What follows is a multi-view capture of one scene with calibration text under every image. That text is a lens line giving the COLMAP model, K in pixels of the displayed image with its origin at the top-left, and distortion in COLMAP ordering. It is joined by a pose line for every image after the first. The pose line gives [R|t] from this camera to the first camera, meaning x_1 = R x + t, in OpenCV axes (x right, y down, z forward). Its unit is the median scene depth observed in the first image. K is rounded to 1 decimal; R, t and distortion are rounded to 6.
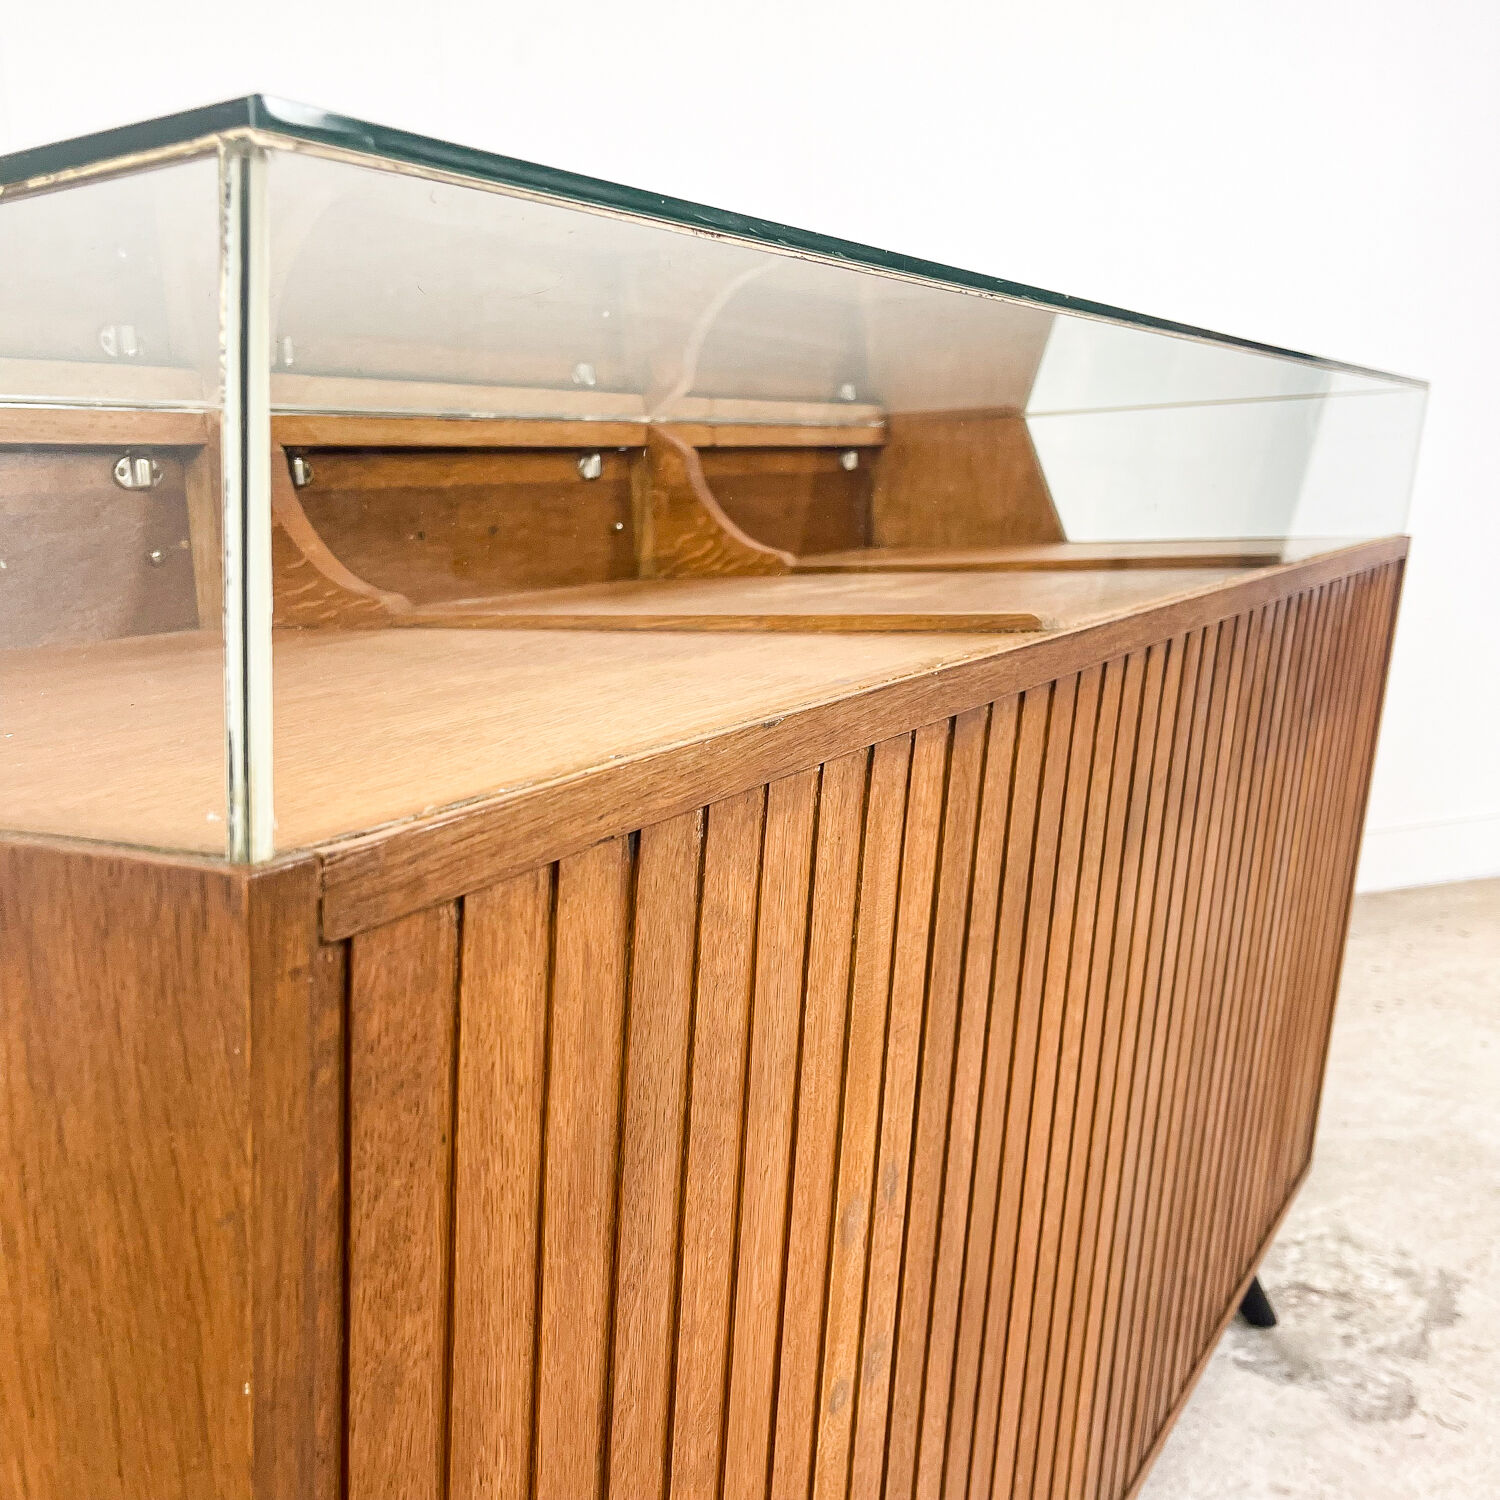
lens RADIAL K [[1496.3, 0, 749.0], [0, 1496.3, 749.3], [0, 0, 1]] dist [0.026906, 0.000000]
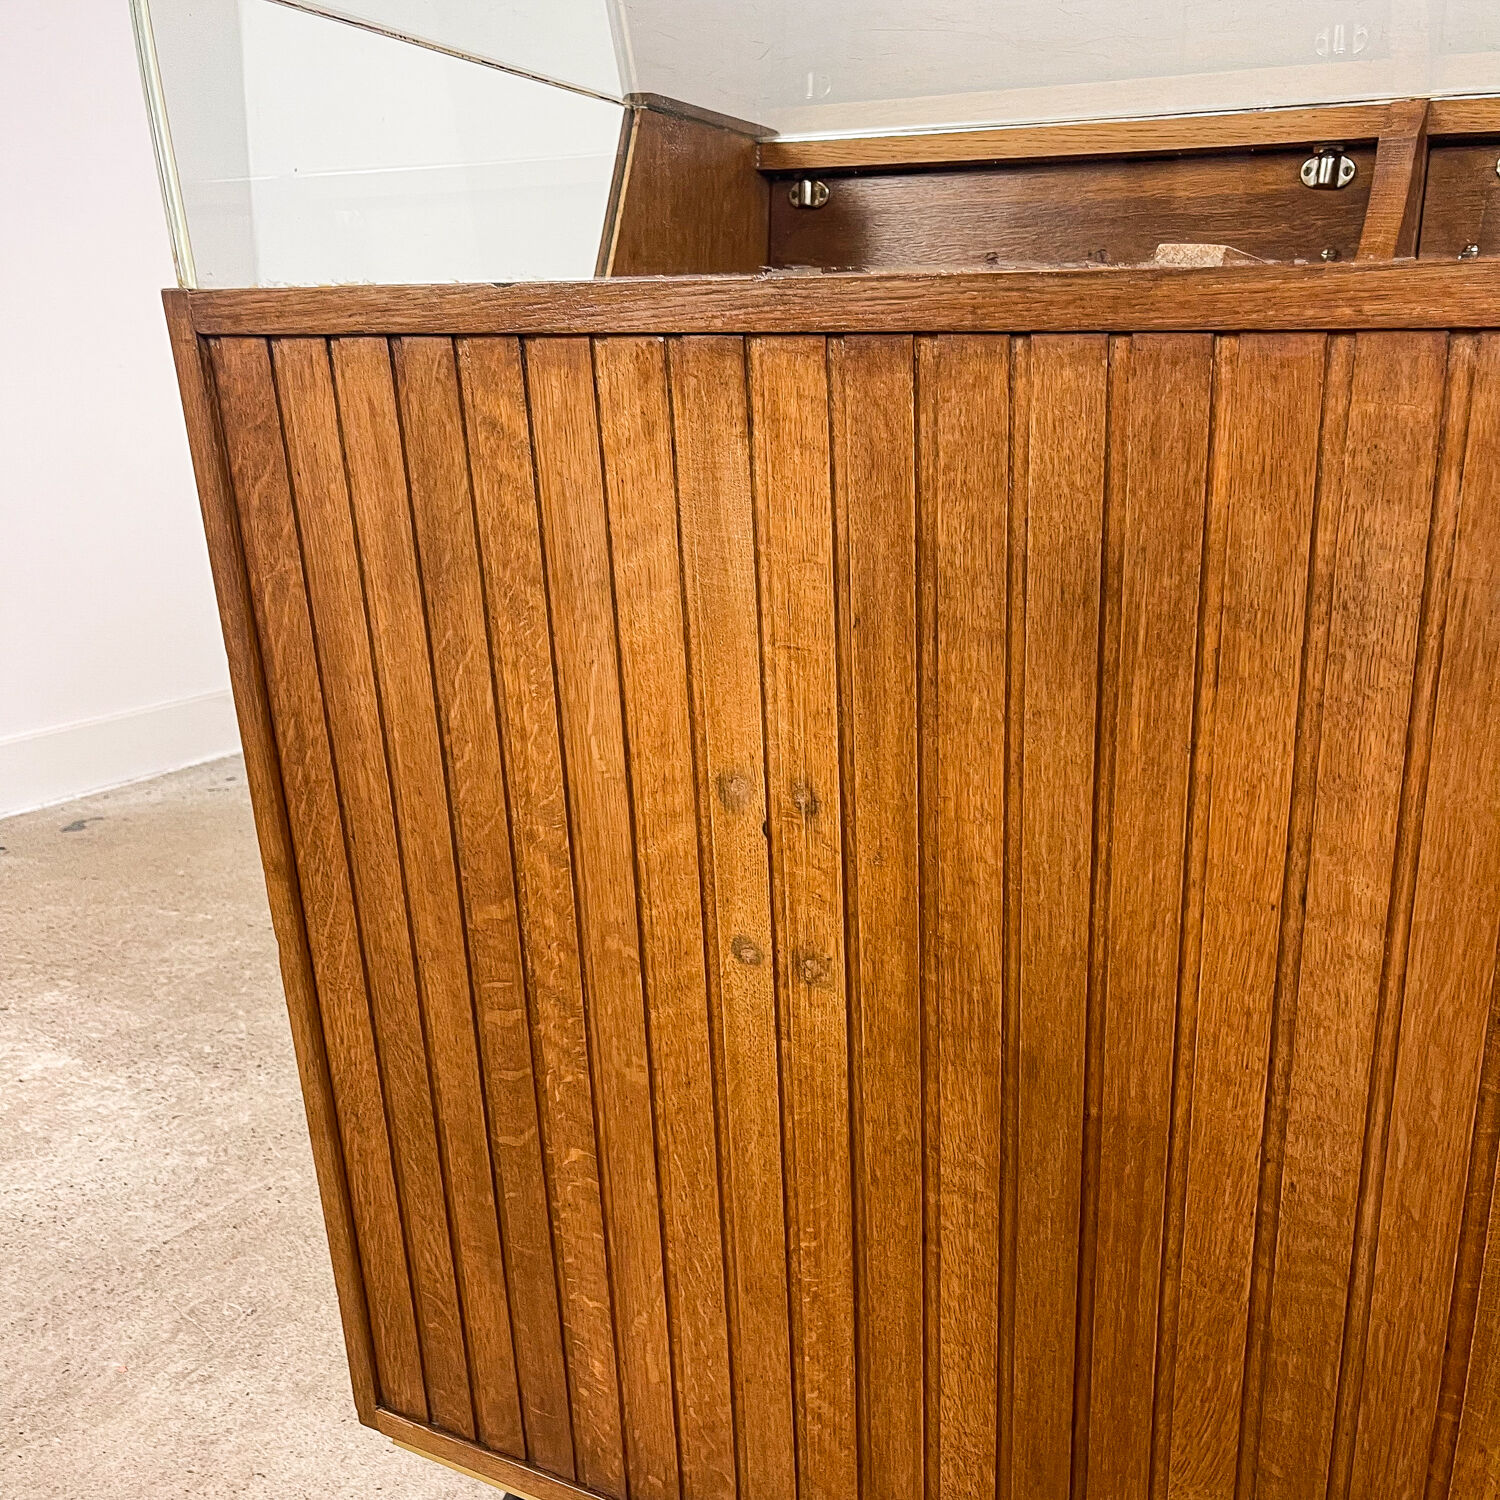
lens RADIAL K [[1496.3, 0, 748.6], [0, 1496.3, 747.3], [0, 0, 1]] dist [0.026906, 0.000000]
pose [[0.067036, 0.284451, -0.956344, 1.410759], [-0.181001, 0.946064, 0.268705, -0.025437], [0.981196, 0.155086, 0.114906, 1.105327]]
